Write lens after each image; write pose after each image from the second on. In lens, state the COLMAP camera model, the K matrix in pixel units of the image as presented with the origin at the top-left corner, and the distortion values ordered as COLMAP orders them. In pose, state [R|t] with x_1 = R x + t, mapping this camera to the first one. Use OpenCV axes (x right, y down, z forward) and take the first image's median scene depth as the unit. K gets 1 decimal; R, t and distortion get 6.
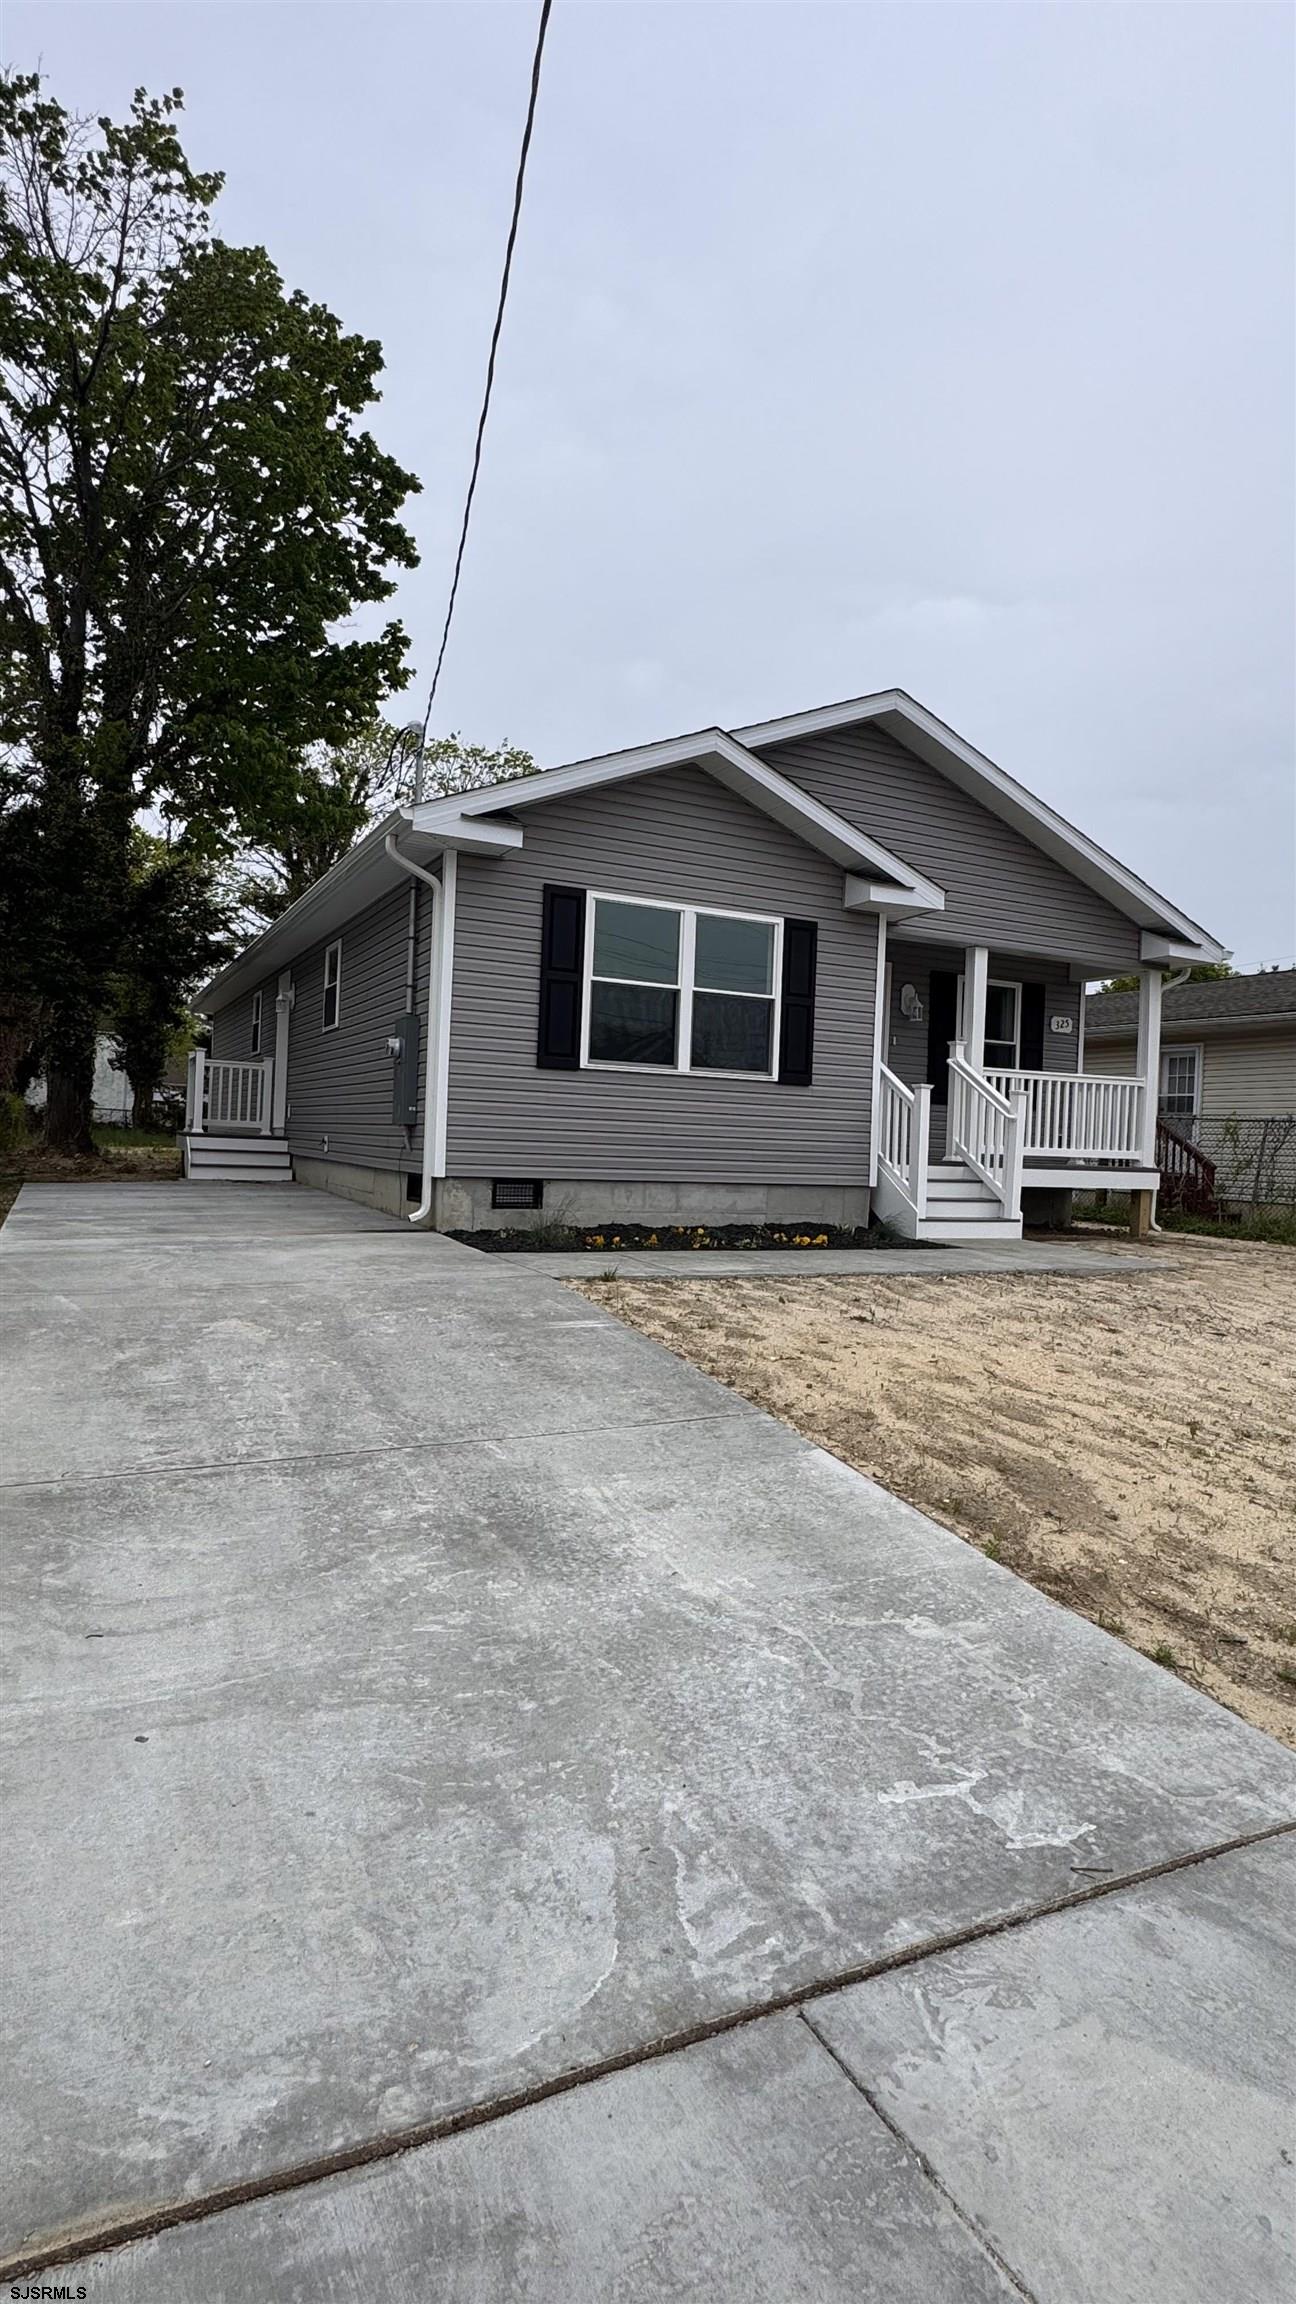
lens RADIAL K [[1188.5, 0, 645.7], [0, 1188.5, 1137.7], [0, 0, 1]] dist [-0.000676, 0.002949]
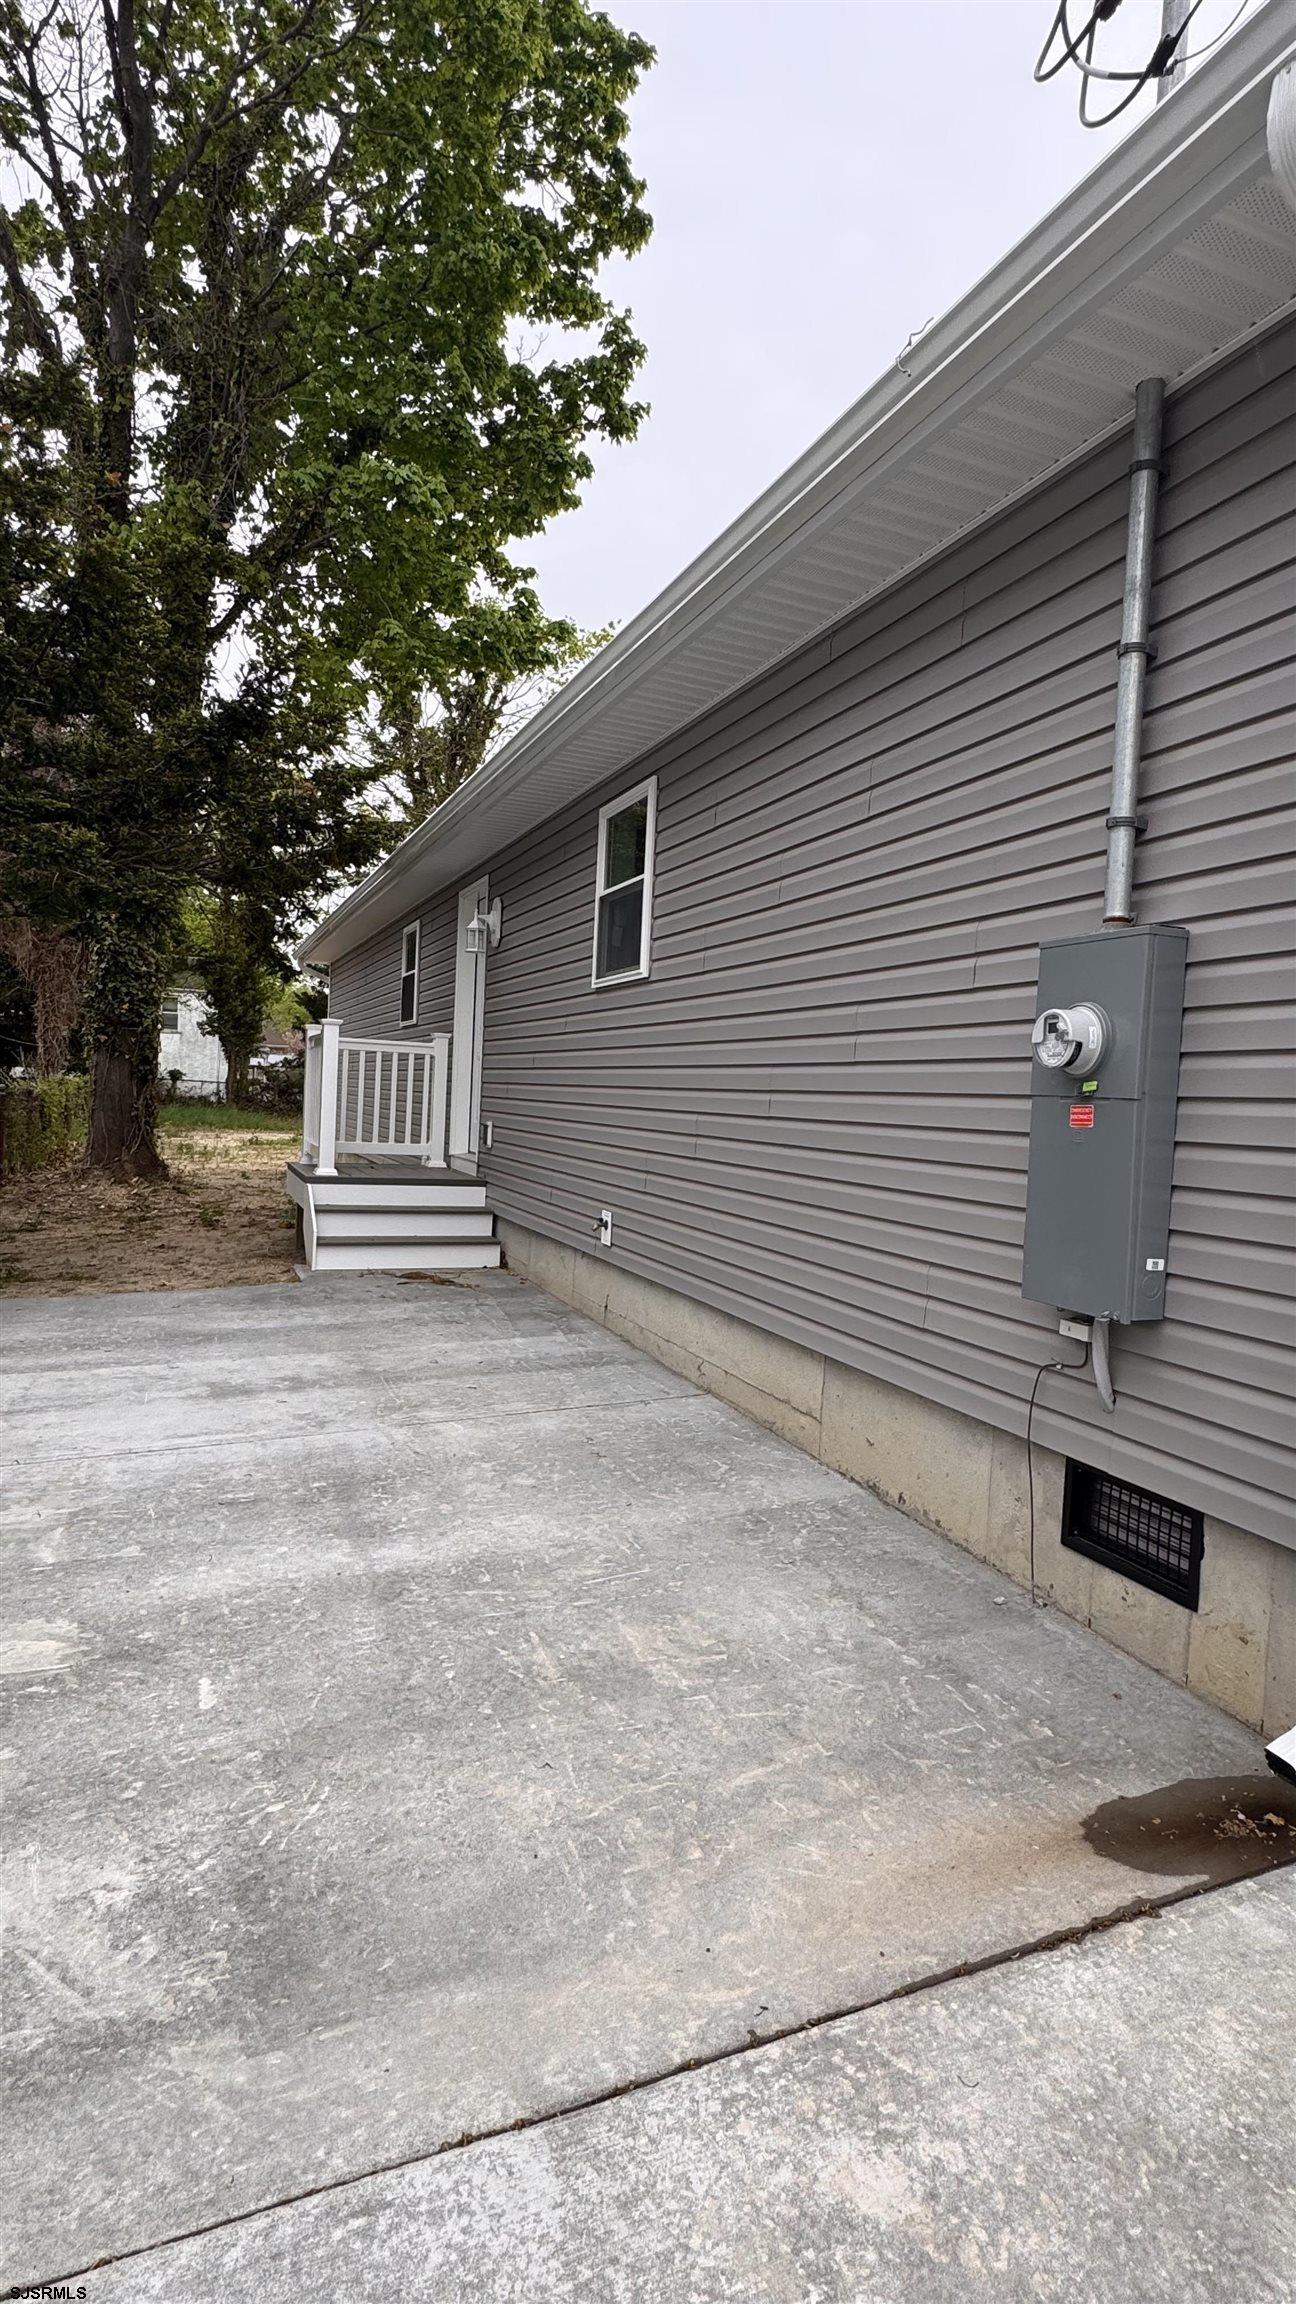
lens RADIAL K [[1188.5, 0, 643.2], [0, 1188.5, 1161.6], [0, 0, 1]] dist [-0.000676, 0.002949]
pose [[0.997218, 0.012044, -0.073555, -0.176447], [-0.008052, 0.998491, 0.054330, -0.037584], [0.074098, -0.053586, 0.995810, 0.429480]]
